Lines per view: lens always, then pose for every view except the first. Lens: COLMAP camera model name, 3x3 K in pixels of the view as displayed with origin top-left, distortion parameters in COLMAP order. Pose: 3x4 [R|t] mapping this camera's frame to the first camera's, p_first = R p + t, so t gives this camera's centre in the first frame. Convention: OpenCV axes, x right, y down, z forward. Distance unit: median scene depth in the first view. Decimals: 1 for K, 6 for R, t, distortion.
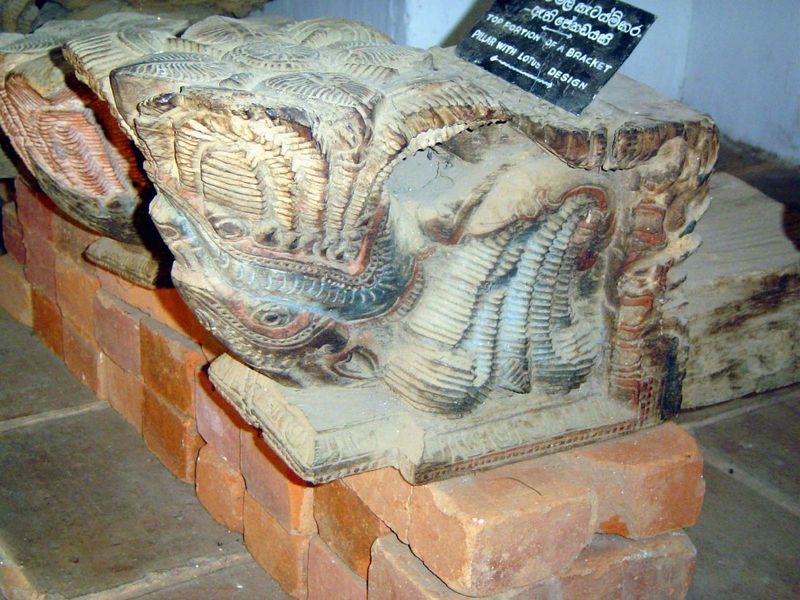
lens RADIAL K [[1548.4, 0, 400.8], [0, 1548.4, 300.3], [0, 0, 1]] dist [-0.106364, 0.000000]
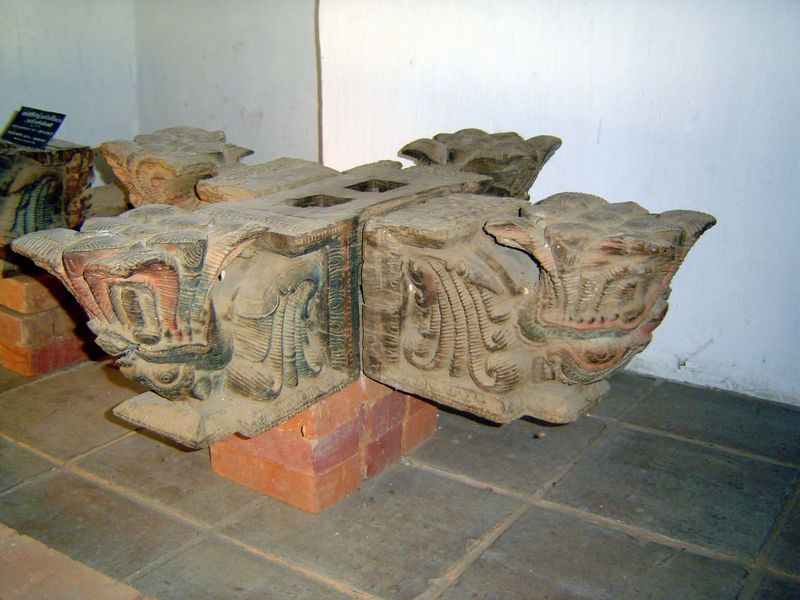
lens RADIAL K [[911.6, 0, 399.4], [0, 911.6, 299.1], [0, 0, 1]] dist [-0.115190, 0.000000]
pose [[0.918614, -0.138758, 0.369994, 0.068141], [0.166439, 0.985078, -0.043800, 0.352963], [-0.358395, 0.101817, 0.928001, -0.816822]]
